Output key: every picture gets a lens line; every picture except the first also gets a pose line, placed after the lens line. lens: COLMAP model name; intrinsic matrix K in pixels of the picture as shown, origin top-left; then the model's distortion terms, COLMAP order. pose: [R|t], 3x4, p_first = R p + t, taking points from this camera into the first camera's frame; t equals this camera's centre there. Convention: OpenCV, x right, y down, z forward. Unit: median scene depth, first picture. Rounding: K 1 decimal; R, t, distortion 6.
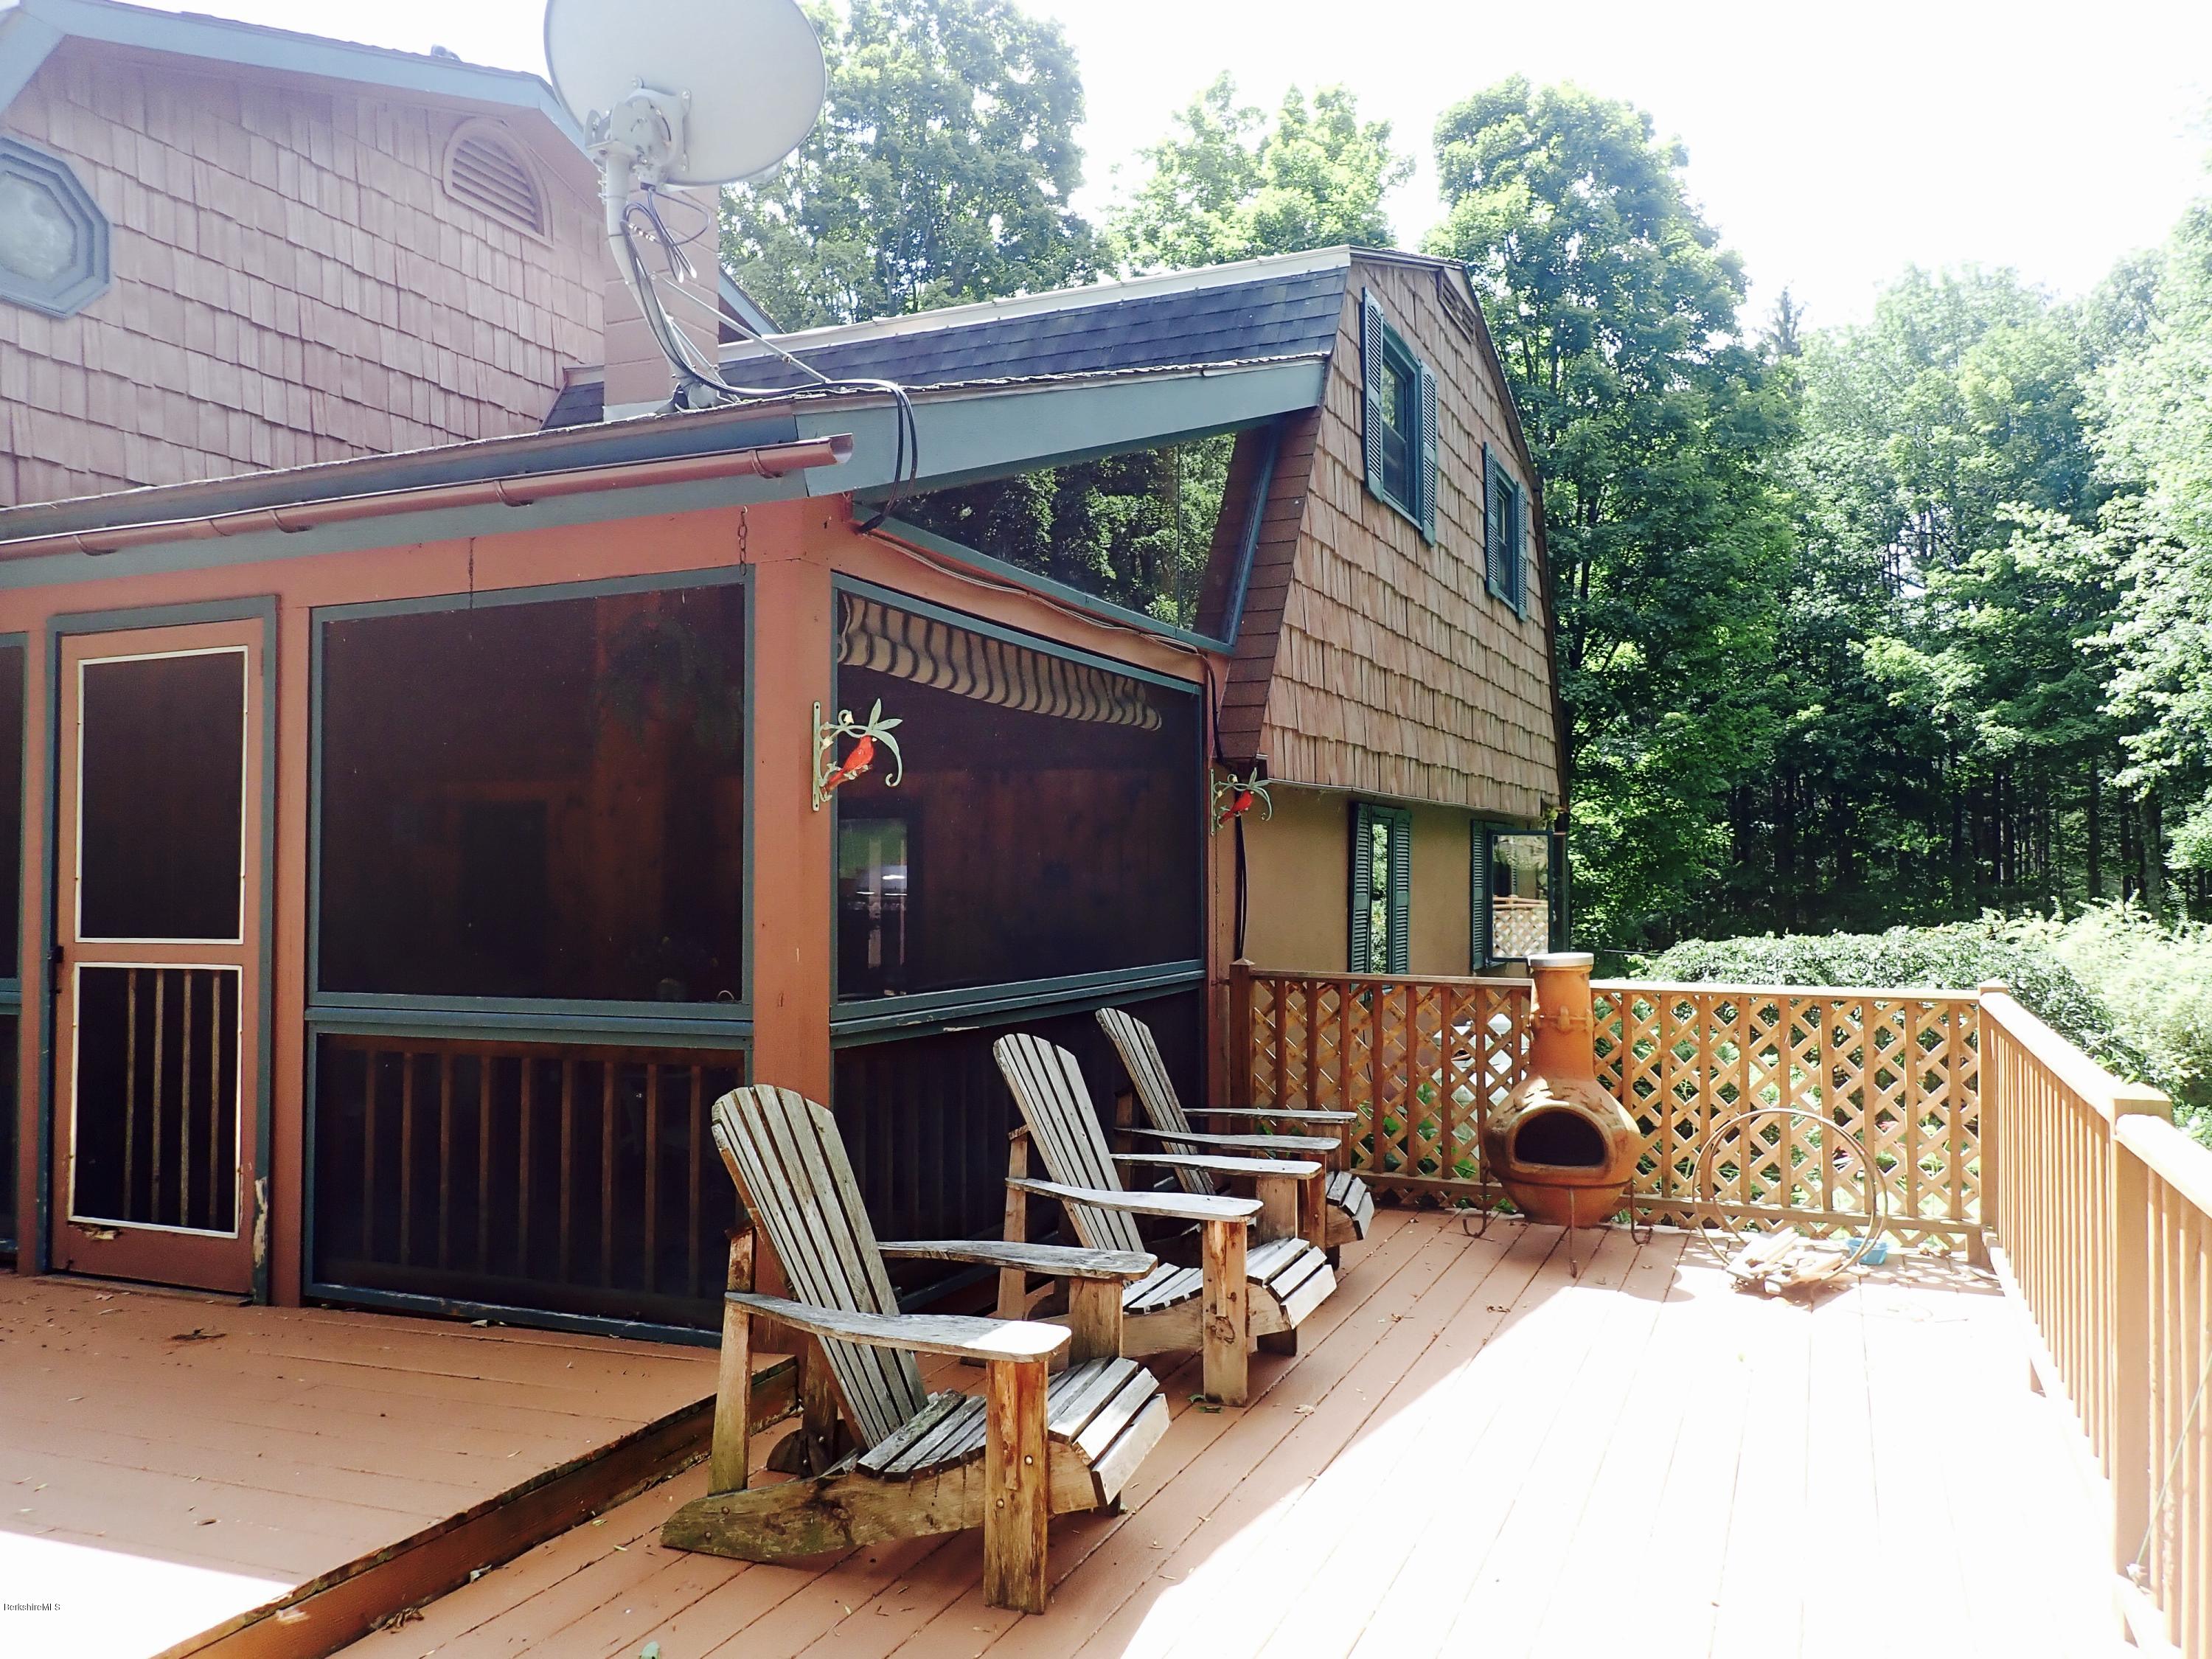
lens RADIAL K [[1639.6, 0, 1117.7], [0, 1639.6, 833.8], [0, 0, 1]] dist [-0.012071, 0.021915]
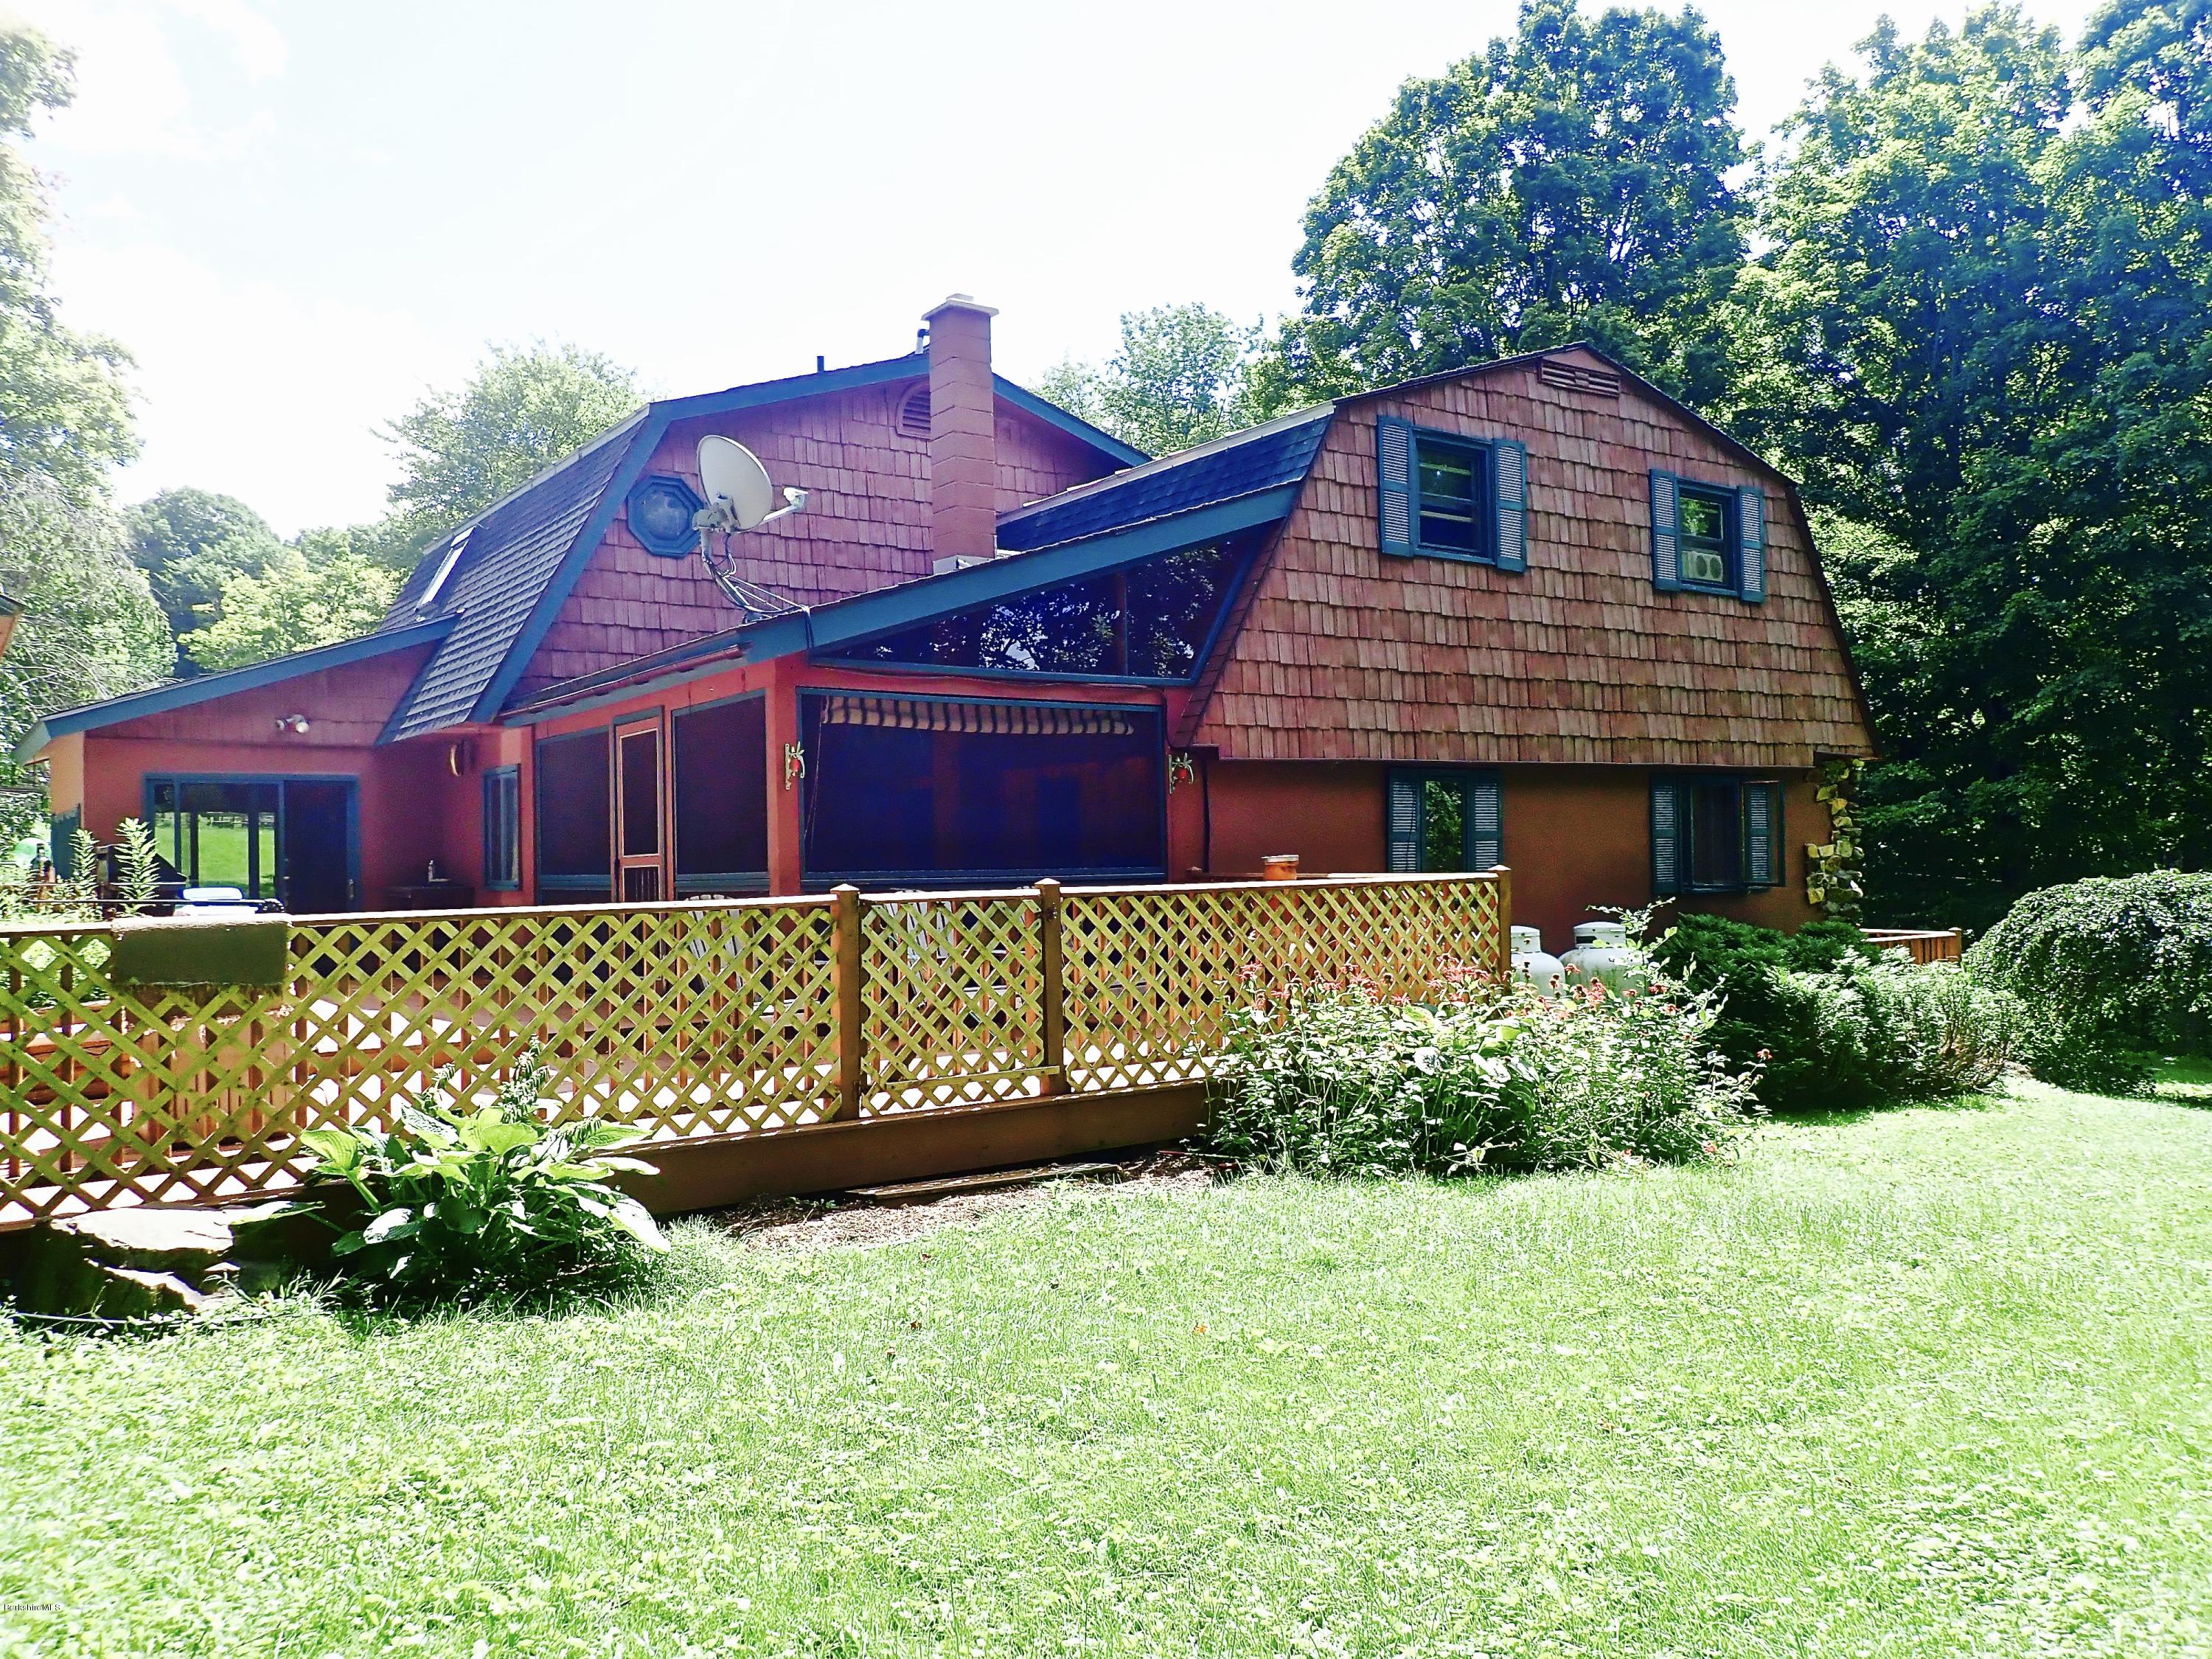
lens RADIAL K [[1639.6, 0, 1096.4], [0, 1639.6, 832.0], [0, 0, 1]] dist [-0.012071, 0.021915]
pose [[0.864594, -0.028117, -0.501684, 0.617669], [0.031571, 0.999500, -0.001608, 0.029899], [0.501478, -0.014448, 0.865050, -0.373855]]
